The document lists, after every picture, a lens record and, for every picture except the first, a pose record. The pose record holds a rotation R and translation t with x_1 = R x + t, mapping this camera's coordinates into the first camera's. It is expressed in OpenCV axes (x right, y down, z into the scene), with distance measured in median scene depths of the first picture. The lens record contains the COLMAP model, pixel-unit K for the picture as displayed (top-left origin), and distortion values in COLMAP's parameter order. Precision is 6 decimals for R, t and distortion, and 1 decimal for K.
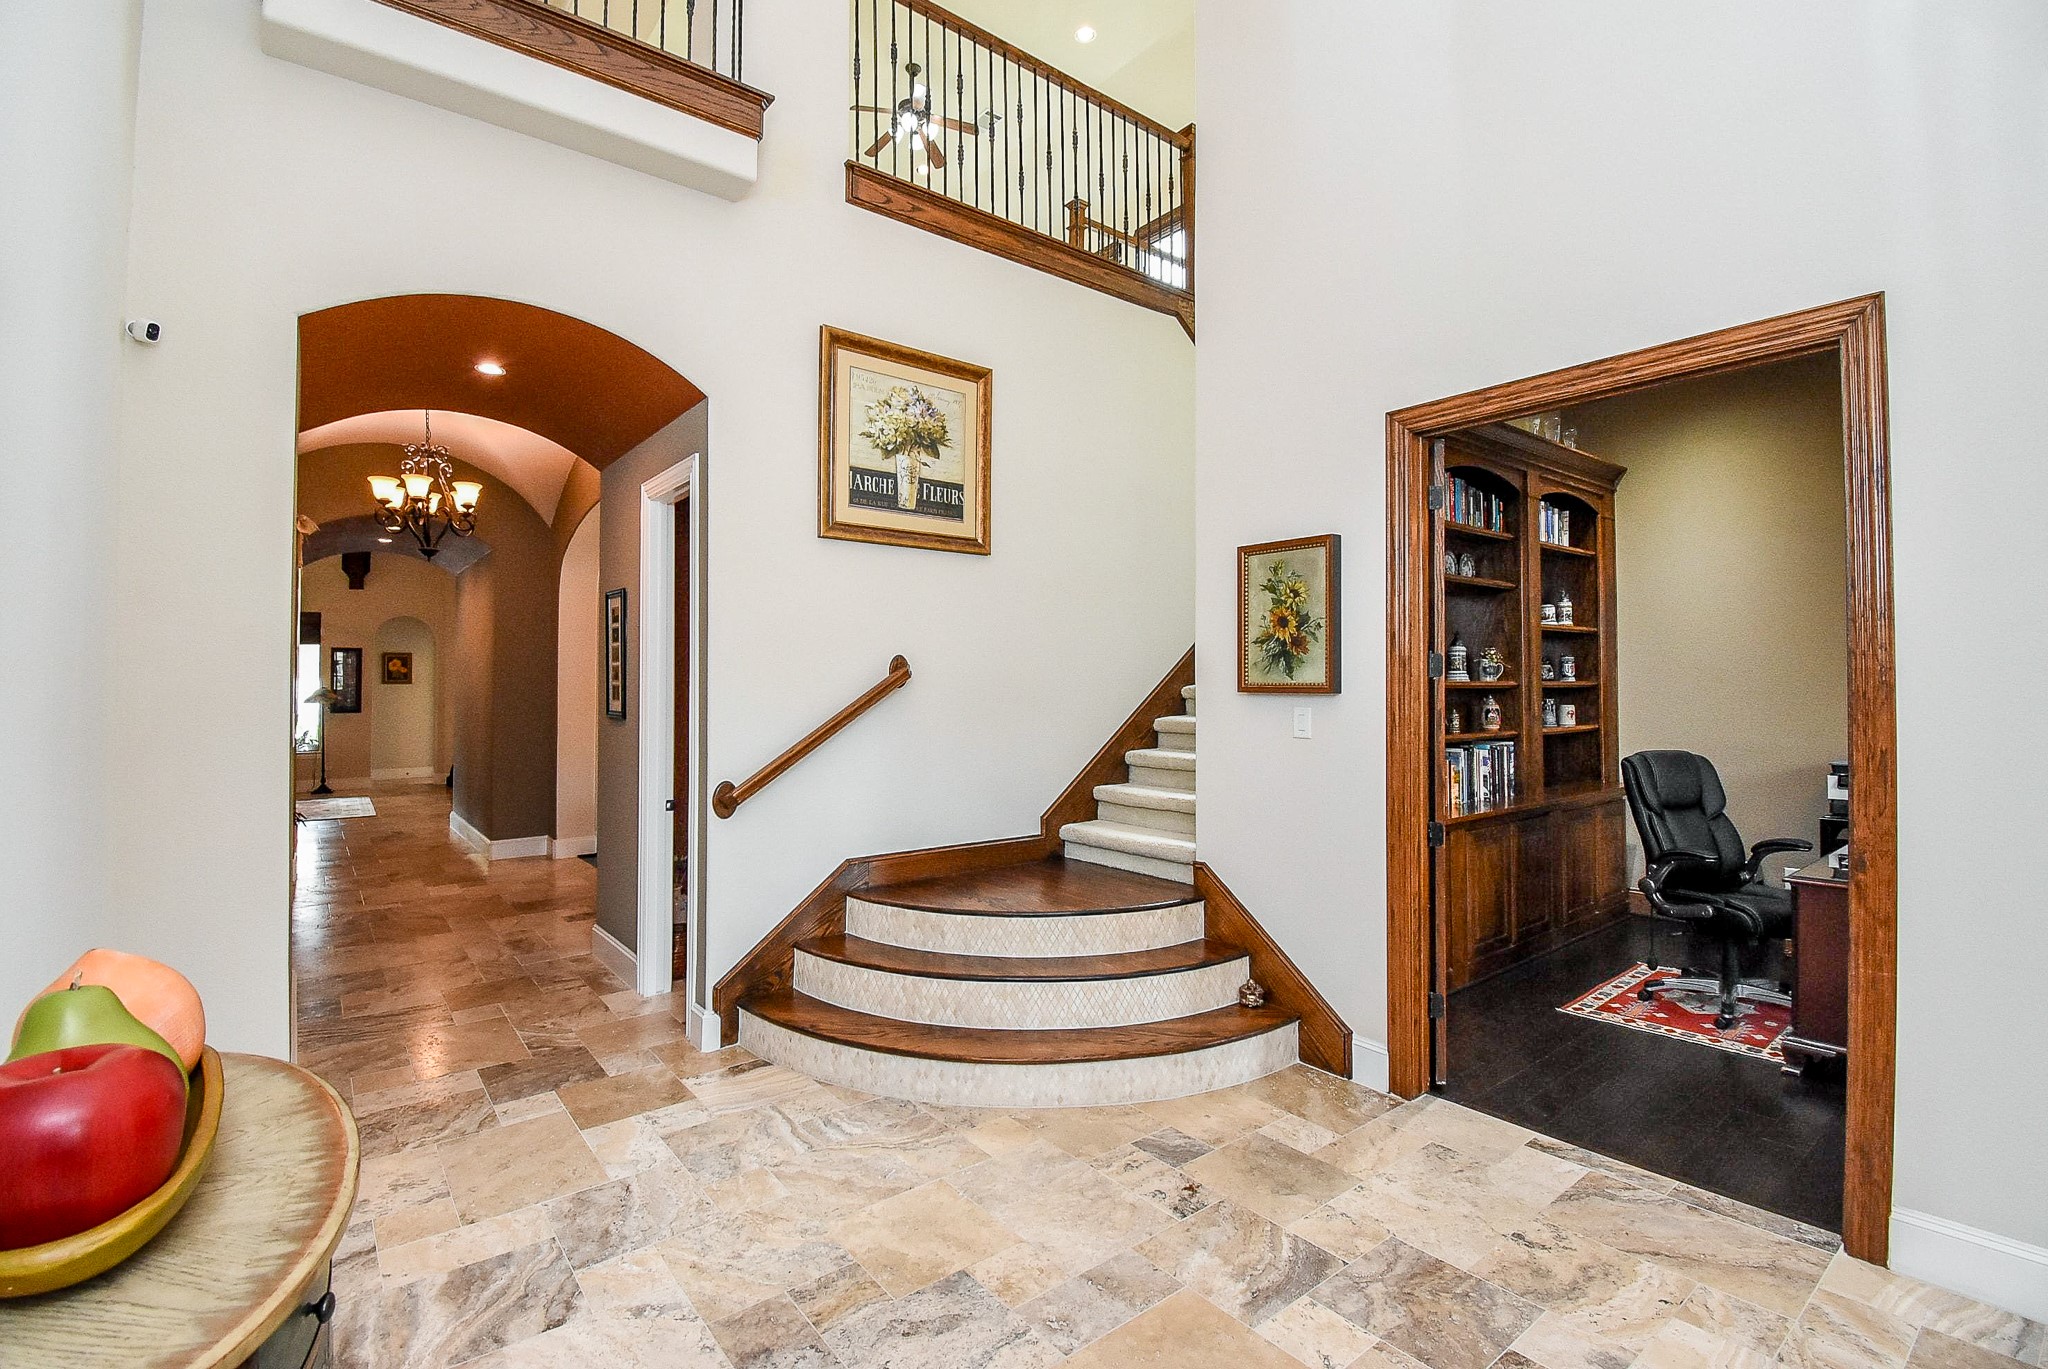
lens RADIAL K [[921.2, 0, 1011.6], [0, 921.2, 657.8], [0, 0, 1]] dist [0.002667, -0.006152]
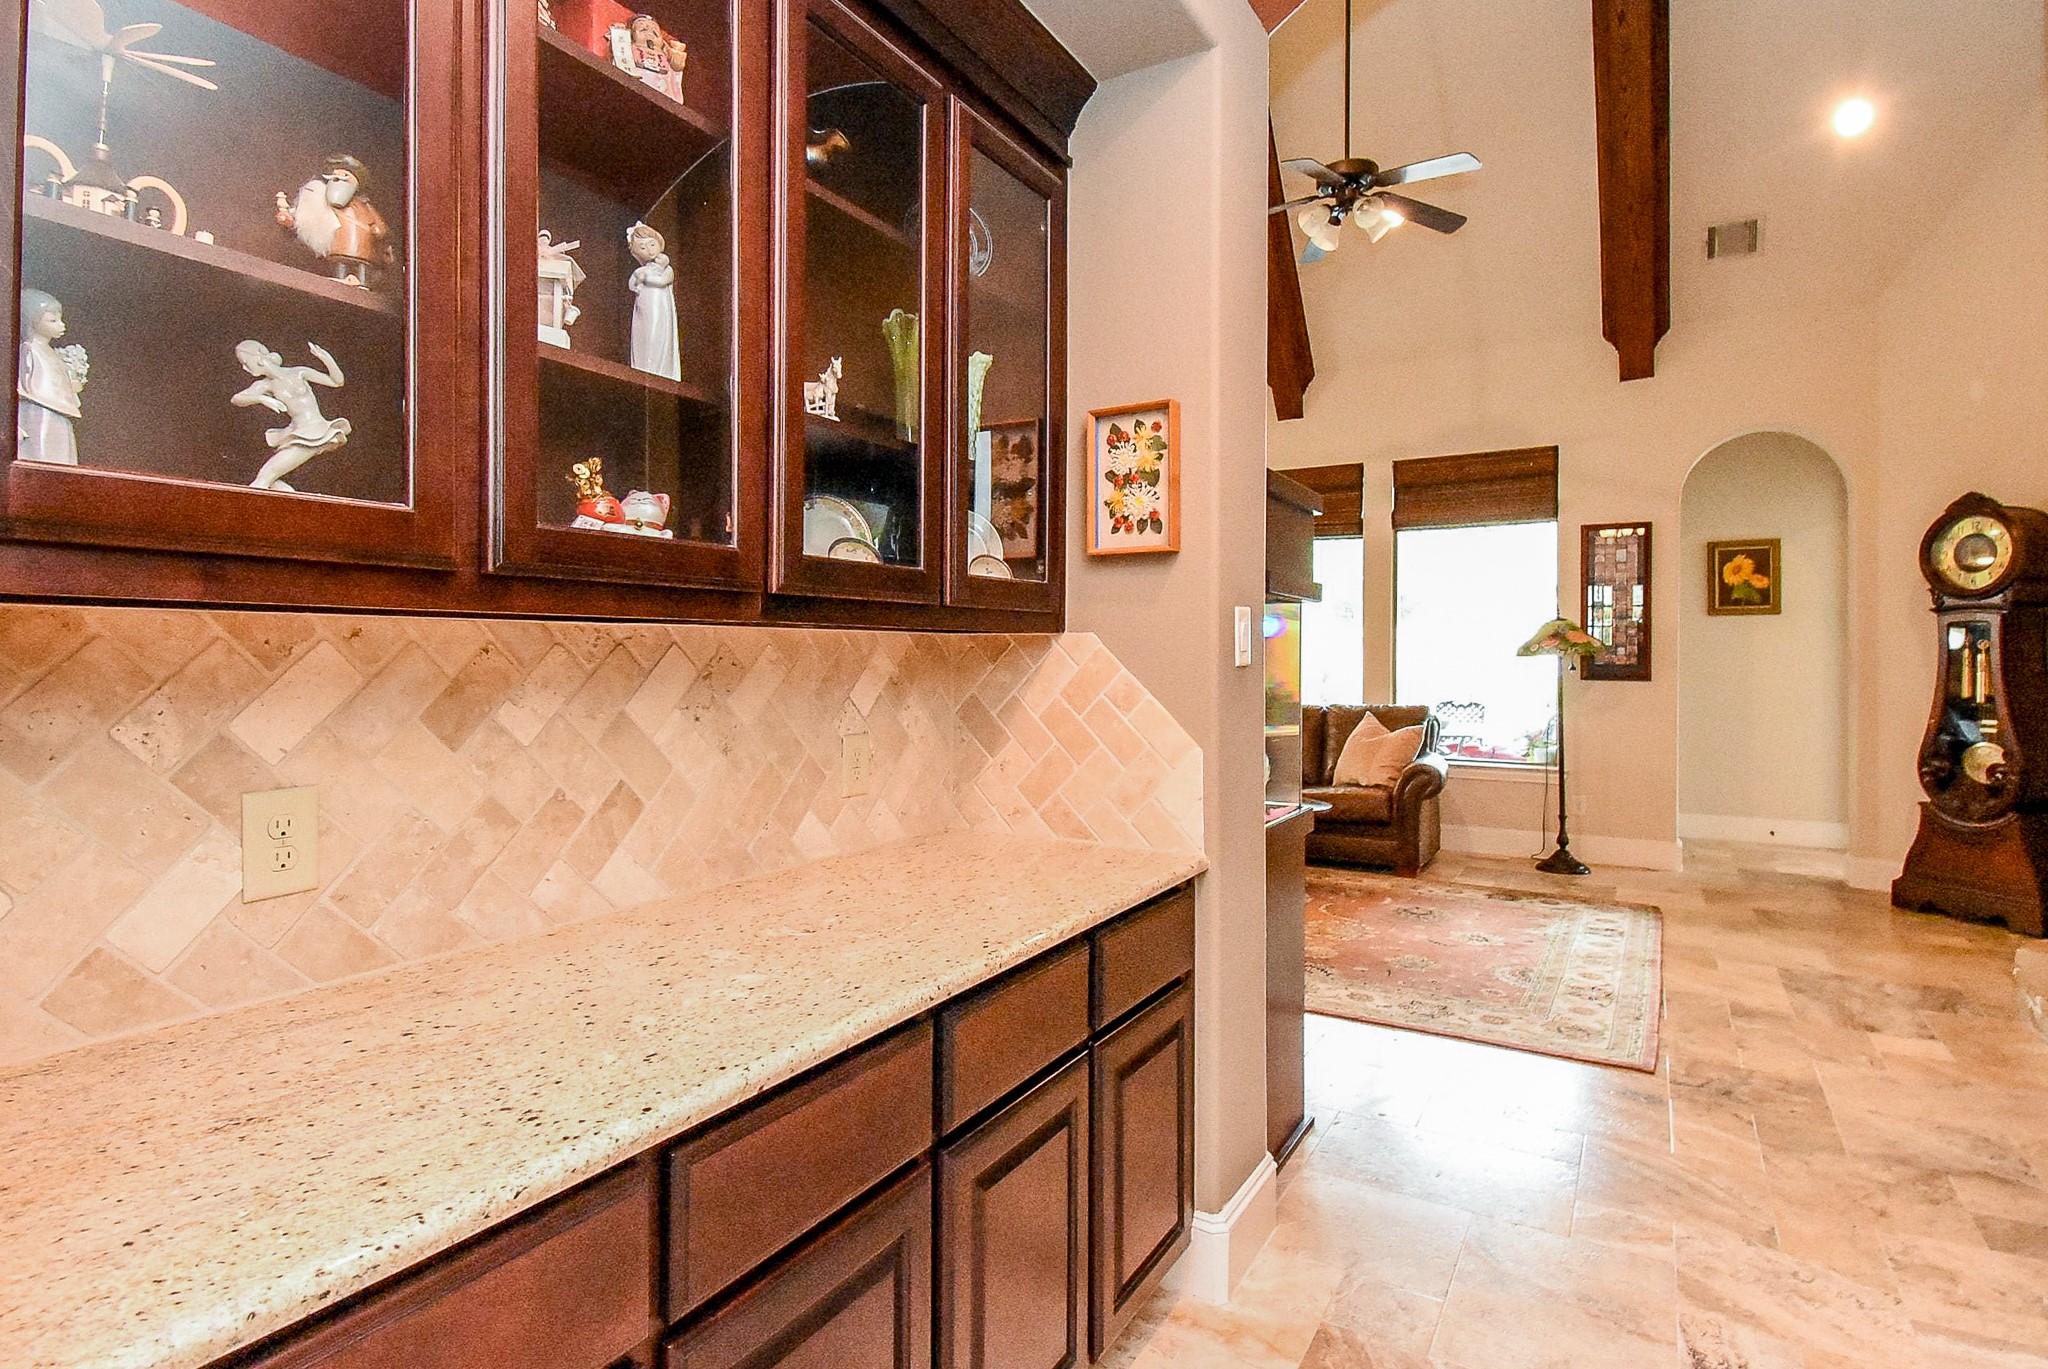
lens RADIAL K [[1091.3, 0, 949.4], [0, 1091.3, 651.9], [0, 0, 1]] dist [-0.000090, -0.000117]
pose [[0.339958, 0.008011, -0.940406, -0.360808], [0.023552, 0.999578, 0.017029, 0.031392], [0.940146, -0.027938, 0.339626, 0.548466]]
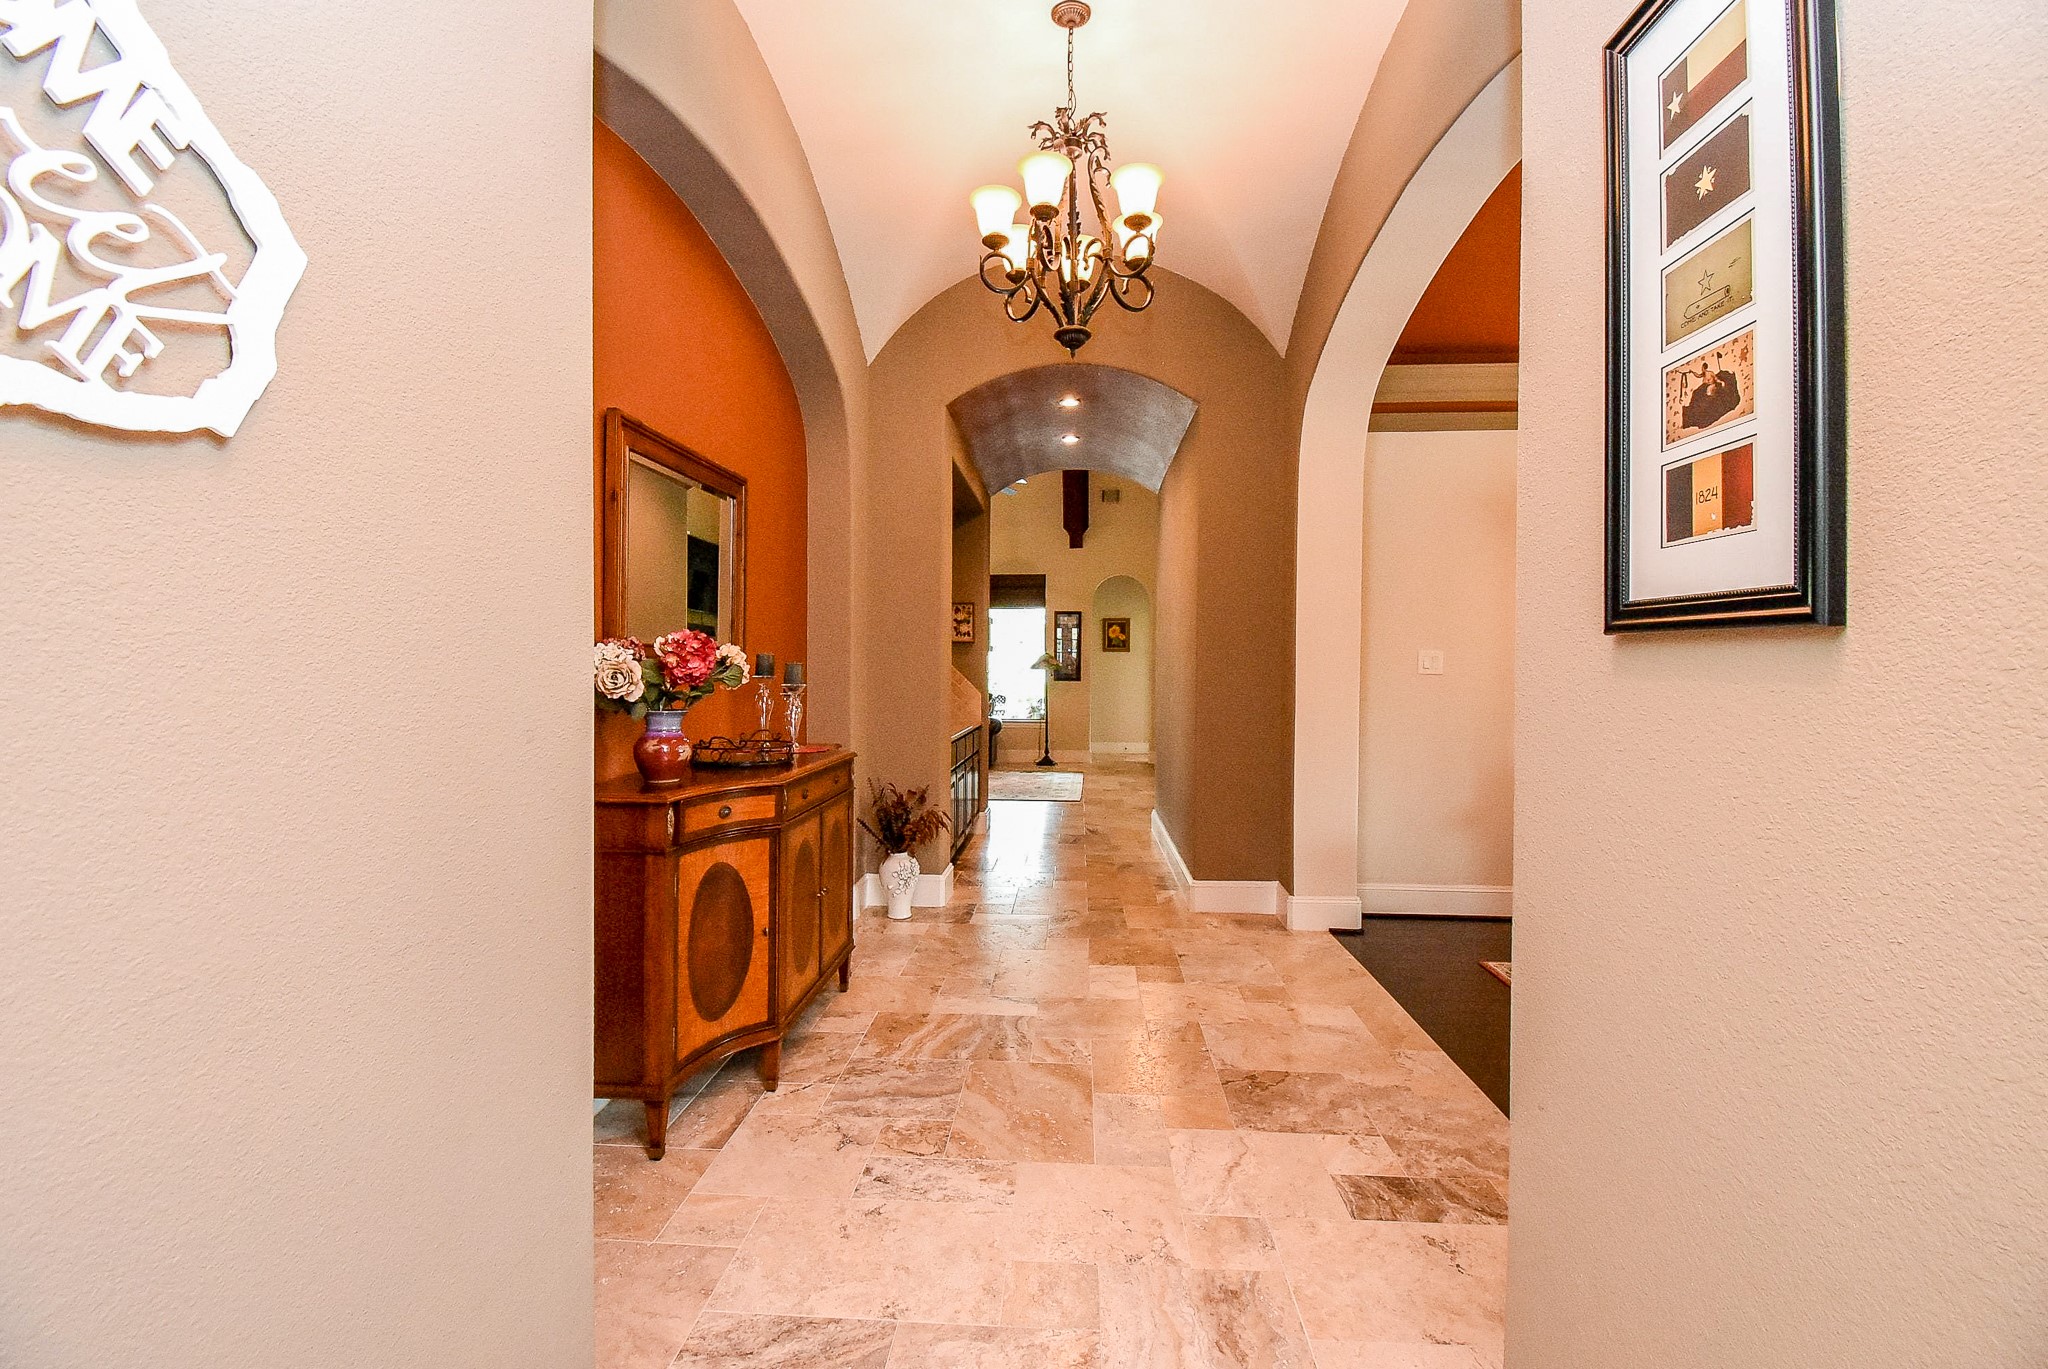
lens RADIAL K [[921.2, 0, 1026.5], [0, 921.2, 676.4], [0, 0, 1]] dist [0.002667, -0.006152]
pose [[0.756733, 0.019216, -0.653441, -0.141422], [0.006442, 0.999300, 0.036847, 0.020532], [0.653692, -0.032093, 0.756080, 0.263047]]
